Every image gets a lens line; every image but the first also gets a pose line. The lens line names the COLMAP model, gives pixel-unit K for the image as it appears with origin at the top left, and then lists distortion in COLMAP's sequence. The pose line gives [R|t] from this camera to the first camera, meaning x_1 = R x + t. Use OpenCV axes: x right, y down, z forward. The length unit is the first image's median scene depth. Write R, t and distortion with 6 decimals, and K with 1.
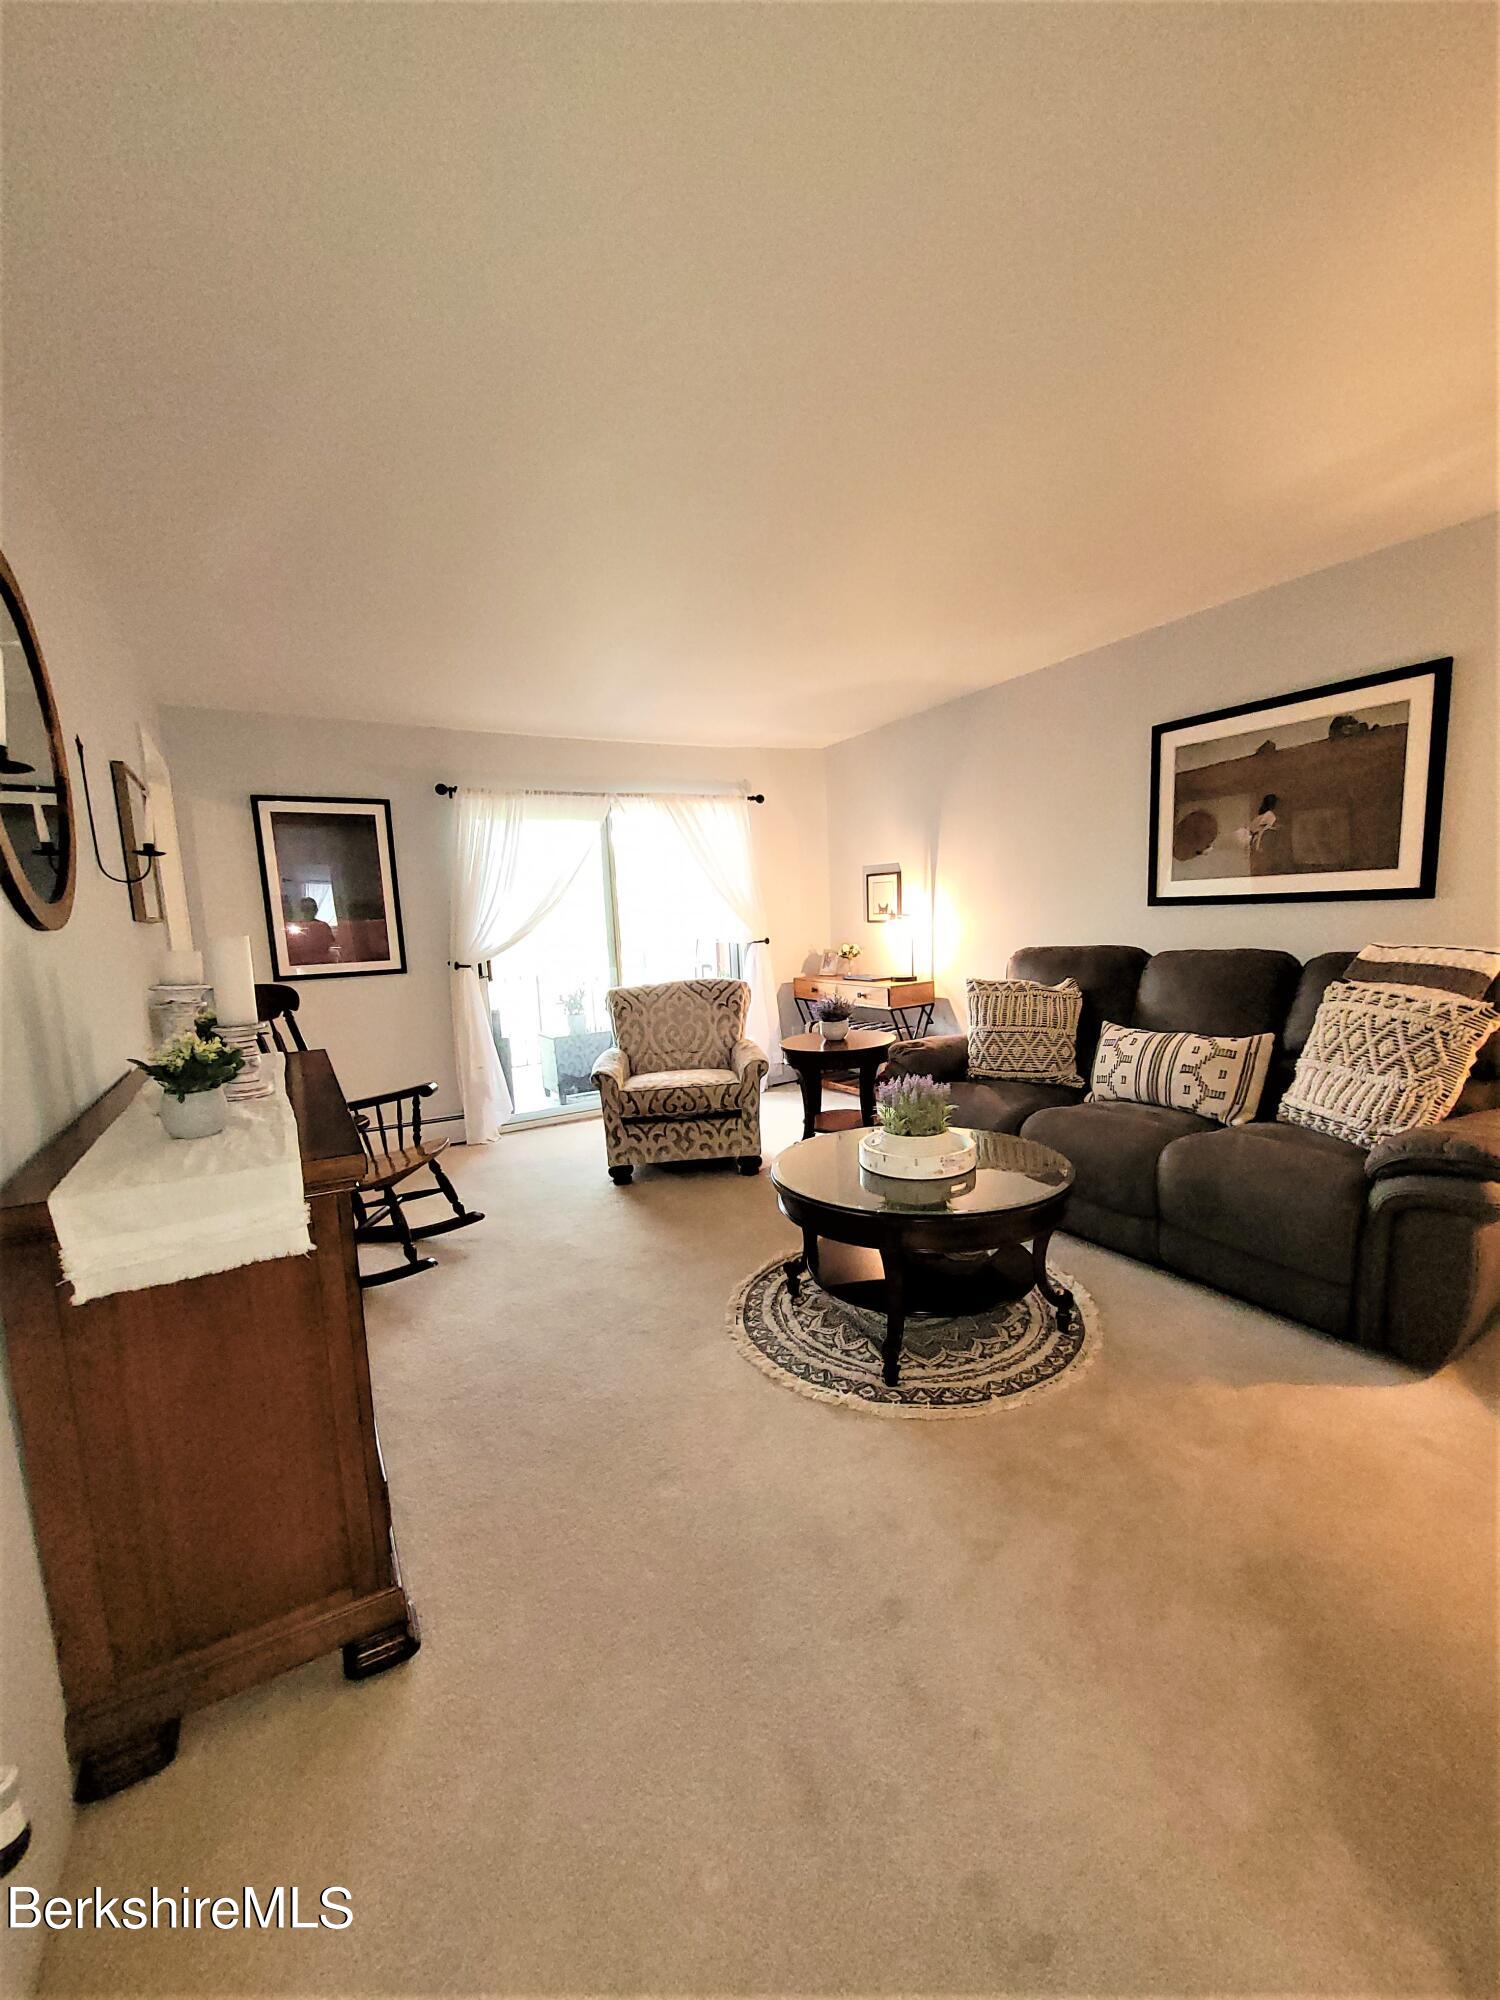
lens RADIAL K [[786.3, 0, 760.2], [0, 786.3, 1017.1], [0, 0, 1]] dist [-0.001401, 0.000308]
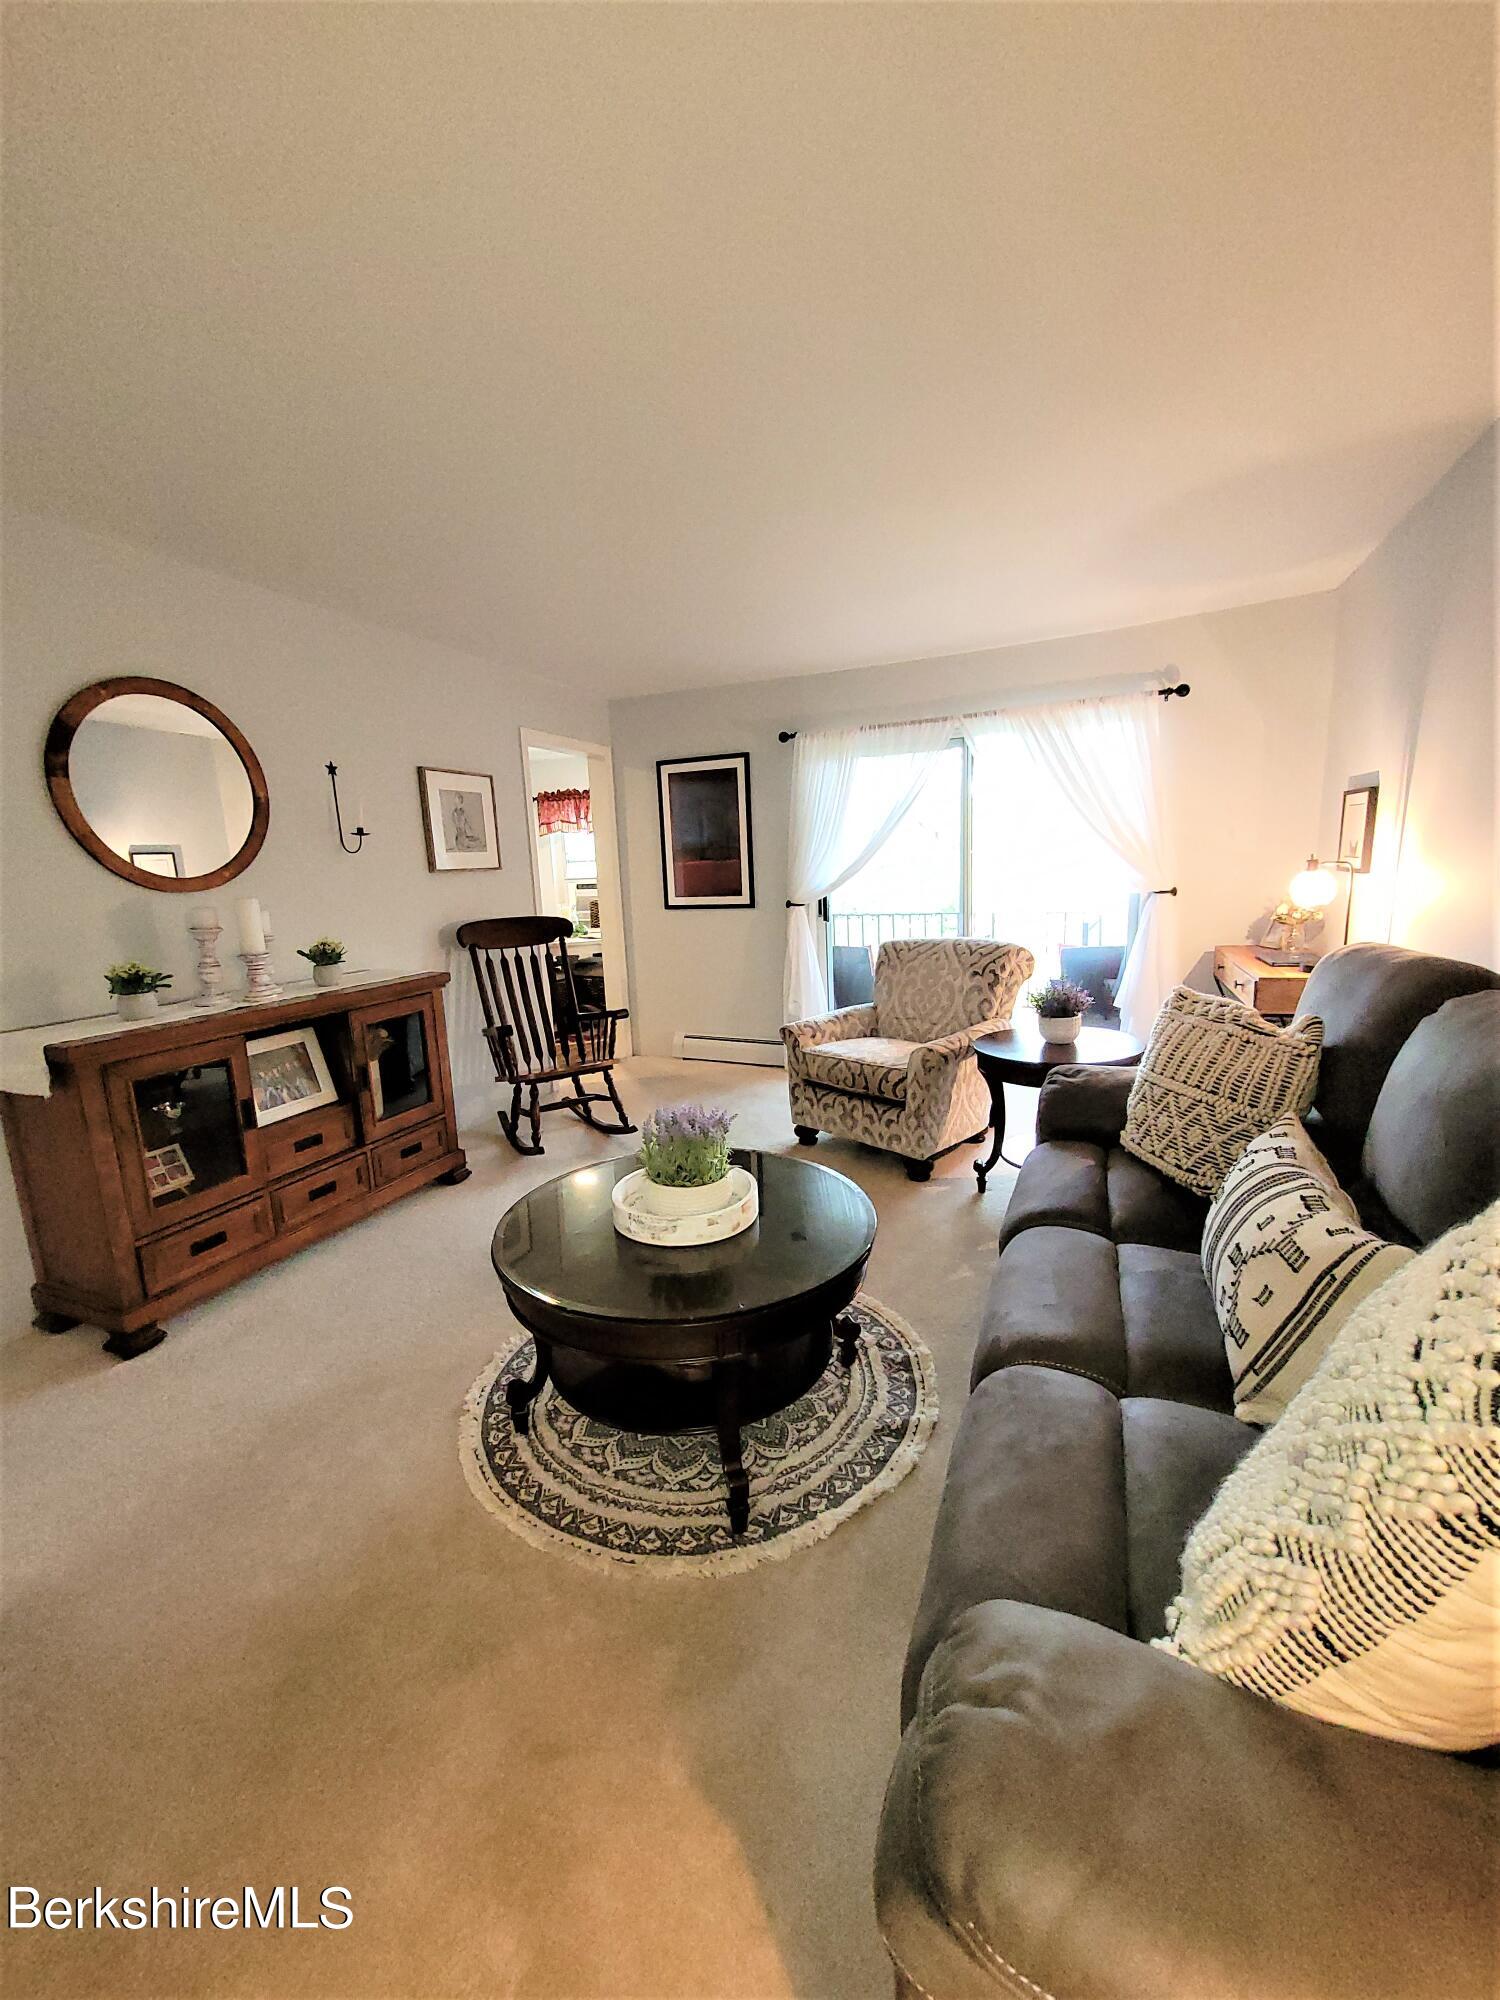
lens RADIAL K [[786.3, 0, 759.0], [0, 786.3, 997.3], [0, 0, 1]] dist [-0.001401, 0.000308]
pose [[0.604152, 0.155319, -0.781586, 0.477568], [-0.087392, 0.987819, 0.128749, -0.079596], [0.792062, -0.009480, 0.610367, 0.334680]]
